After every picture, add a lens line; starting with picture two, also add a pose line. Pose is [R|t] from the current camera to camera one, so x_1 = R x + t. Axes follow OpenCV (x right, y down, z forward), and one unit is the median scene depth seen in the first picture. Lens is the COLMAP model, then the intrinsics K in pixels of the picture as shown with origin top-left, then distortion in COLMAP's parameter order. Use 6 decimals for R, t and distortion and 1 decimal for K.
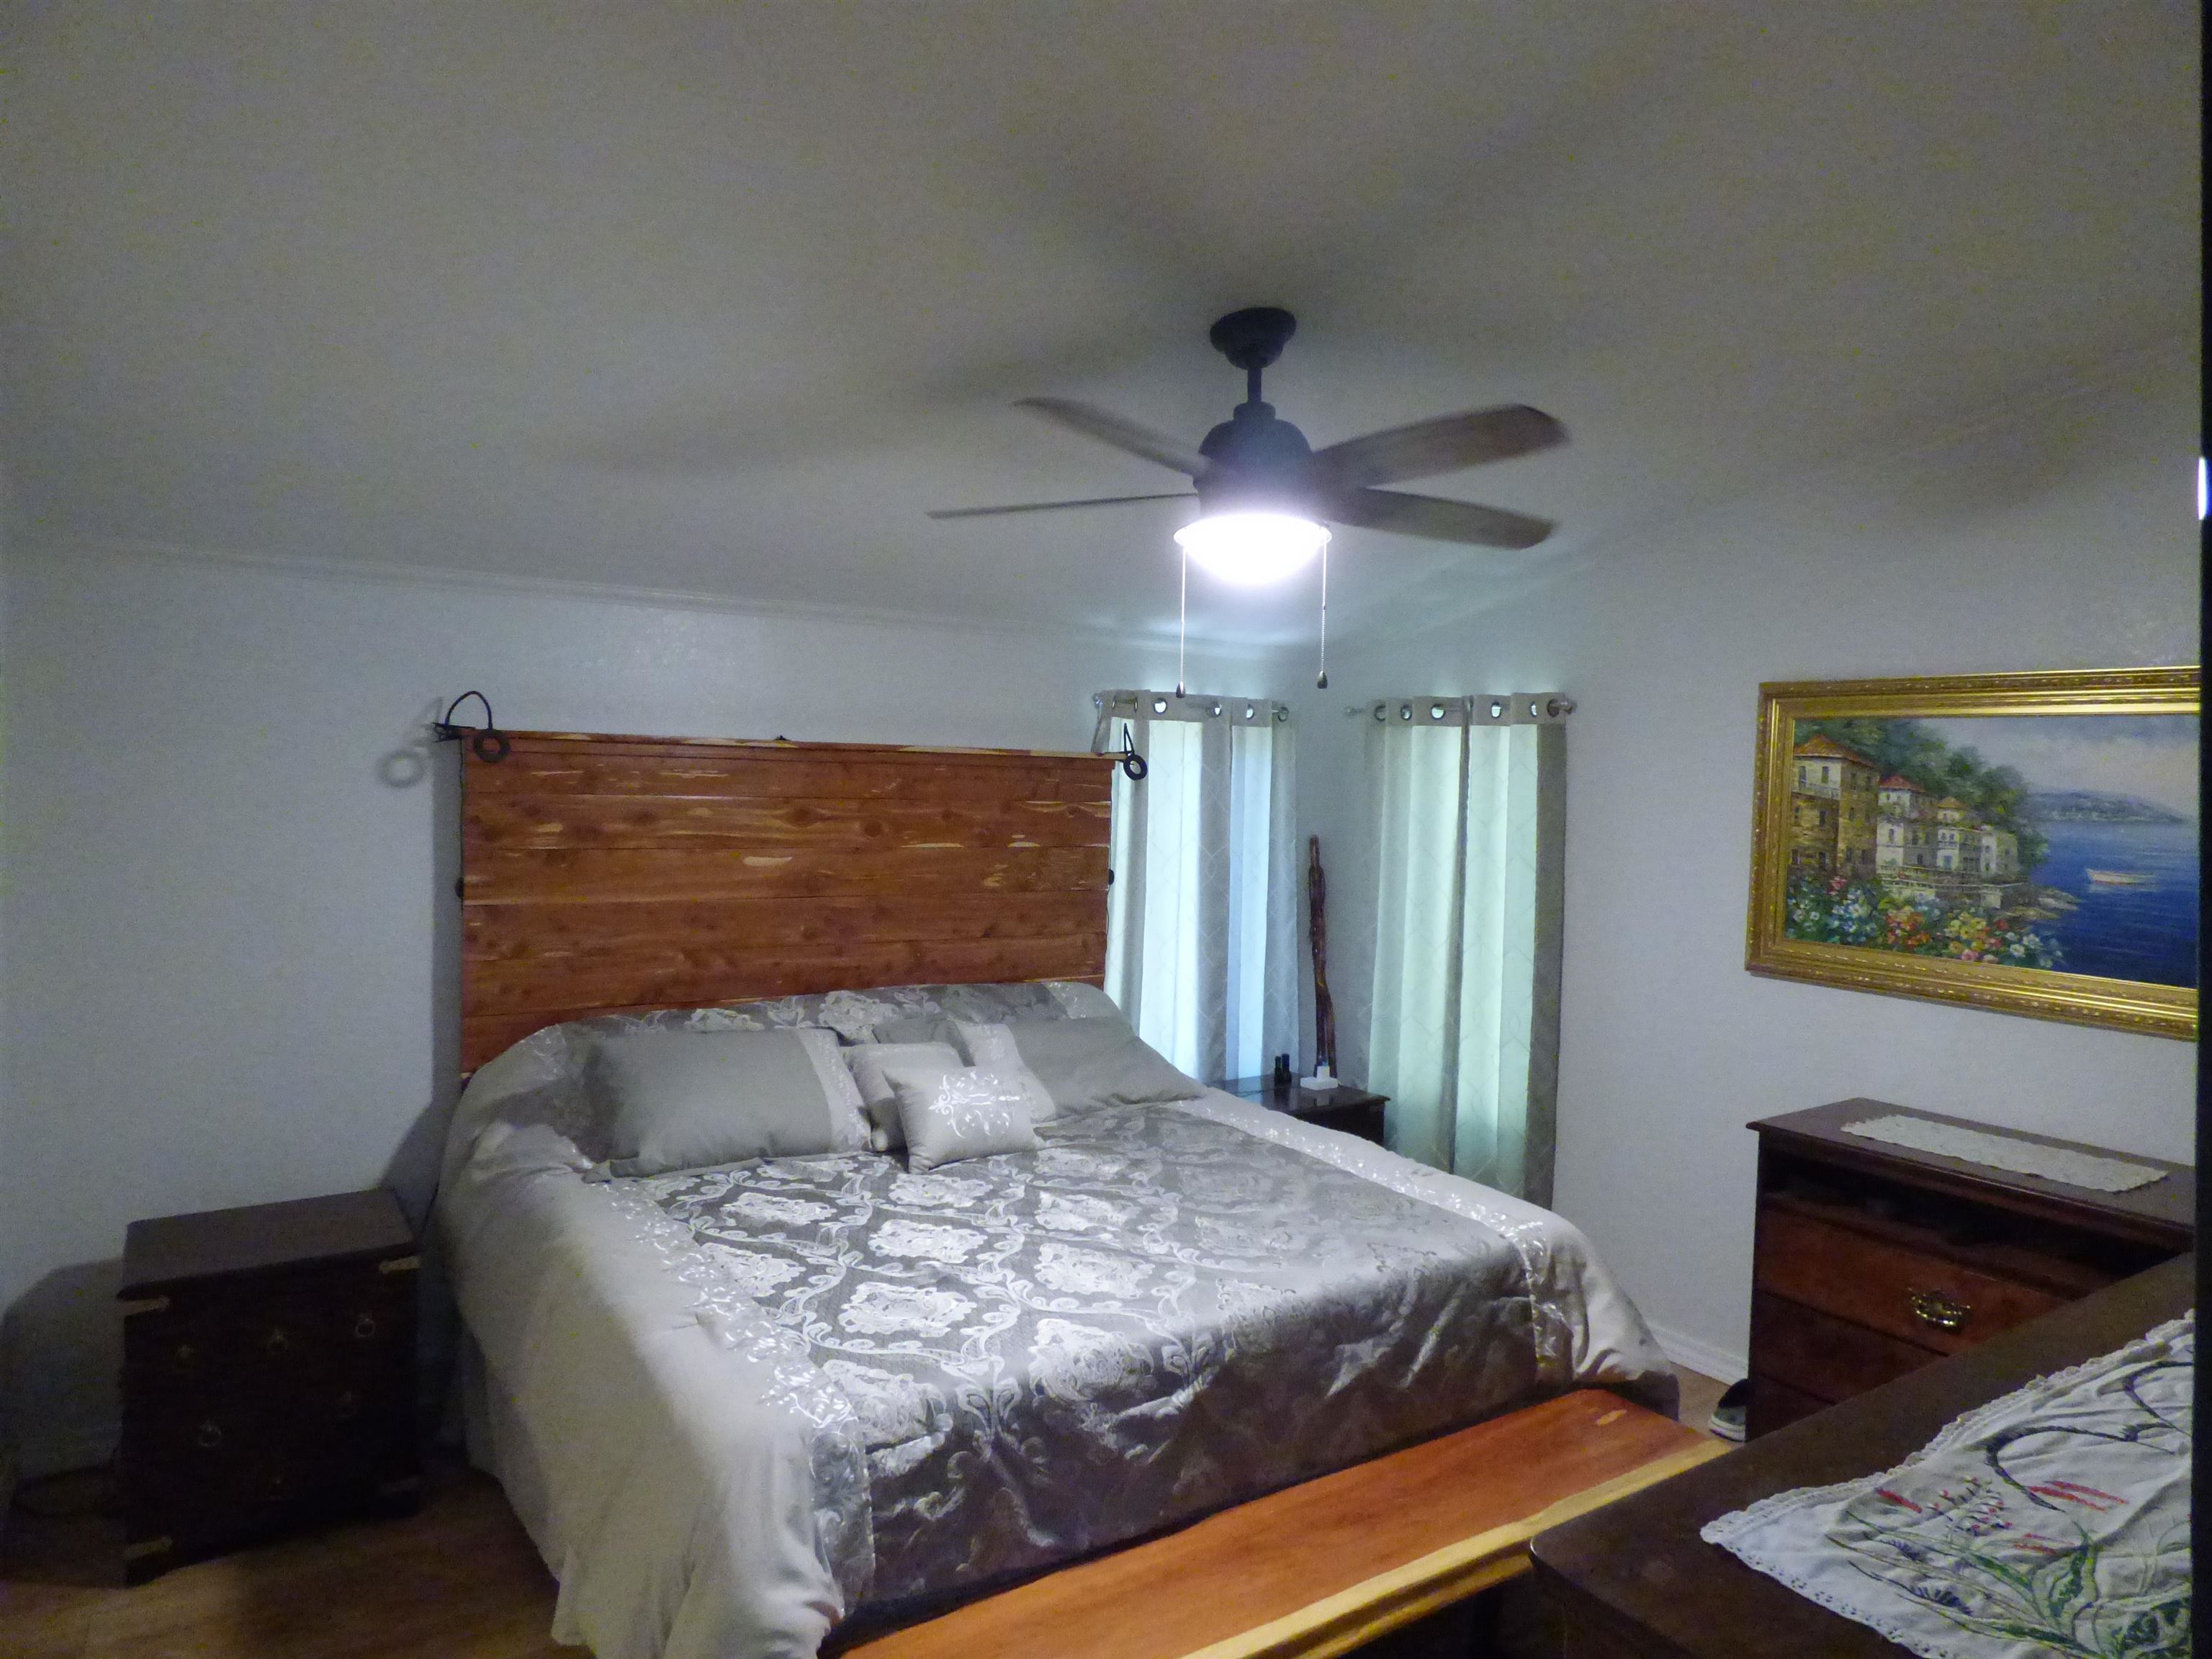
lens RADIAL K [[1342.4, 0, 1106.0], [0, 1342.4, 829.5], [0, 0, 1]] dist [-0.016839, 0.004477]
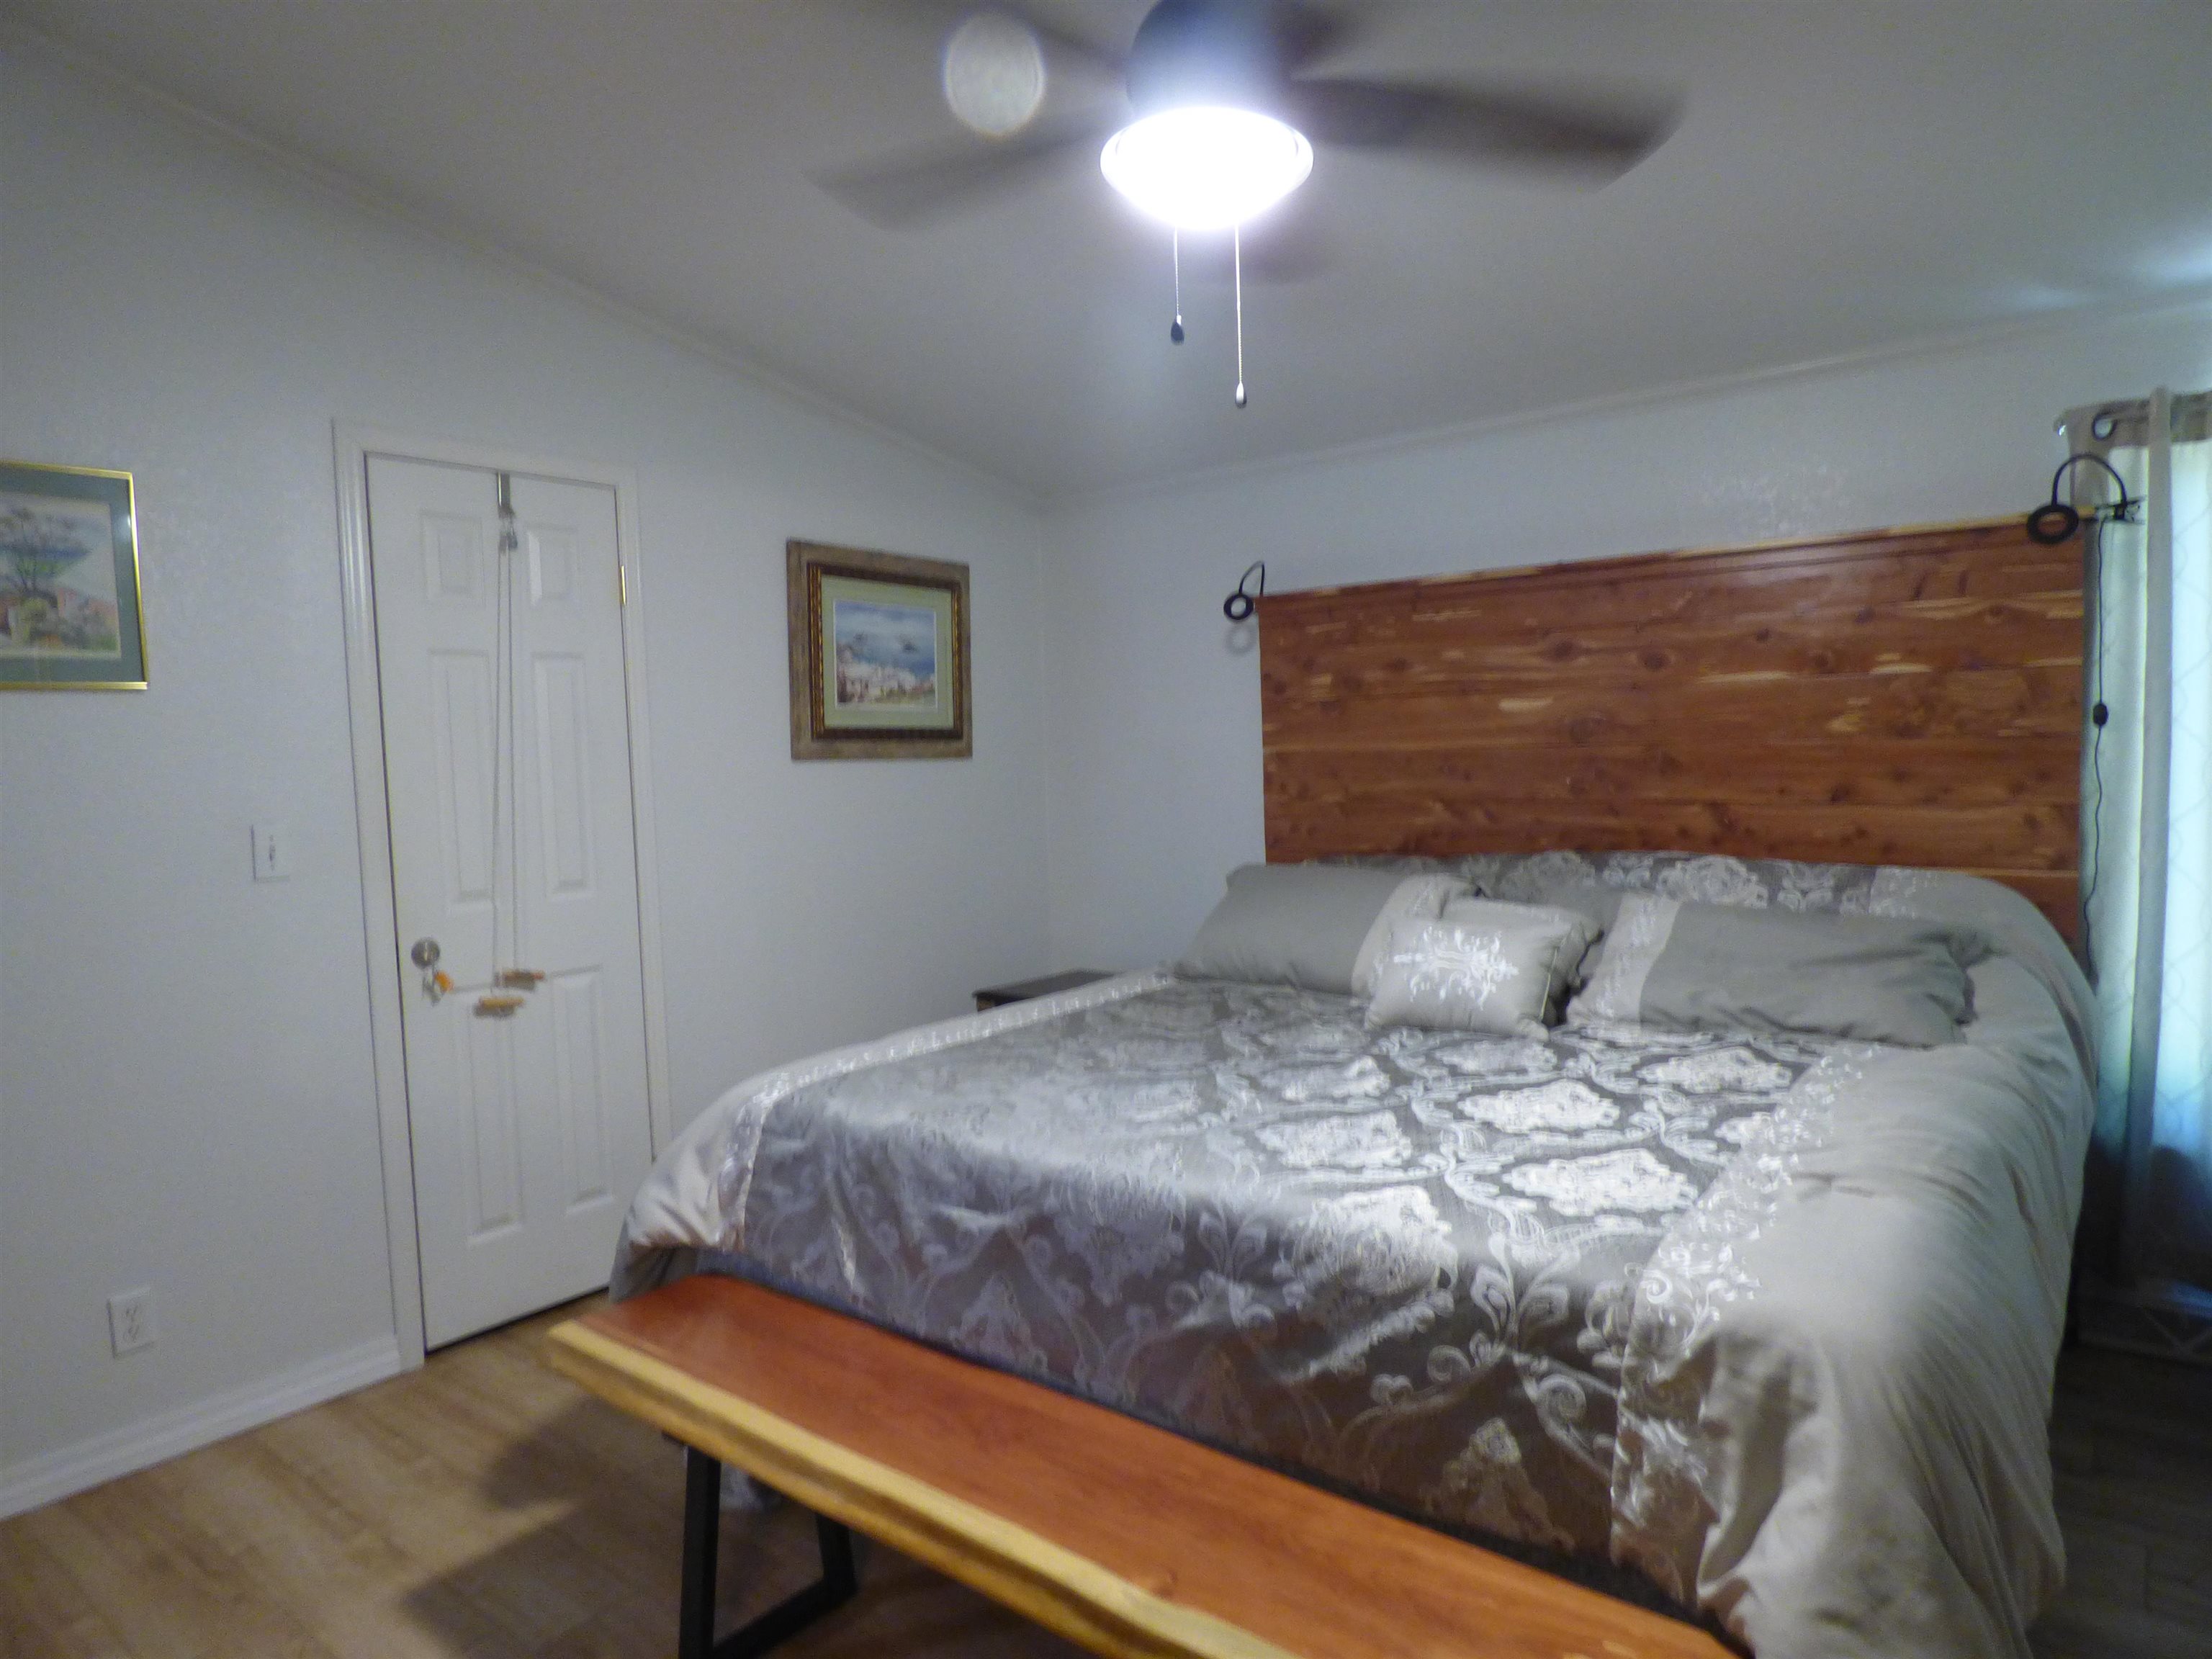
lens RADIAL K [[1342.4, 0, 1106.0], [0, 1342.4, 829.5], [0, 0, 1]] dist [-0.016839, 0.004477]
pose [[0.310472, 0.022321, -0.950320, 0.541570], [0.002506, 0.999702, 0.024299, 0.089309], [0.950579, -0.009926, 0.310323, 0.482503]]
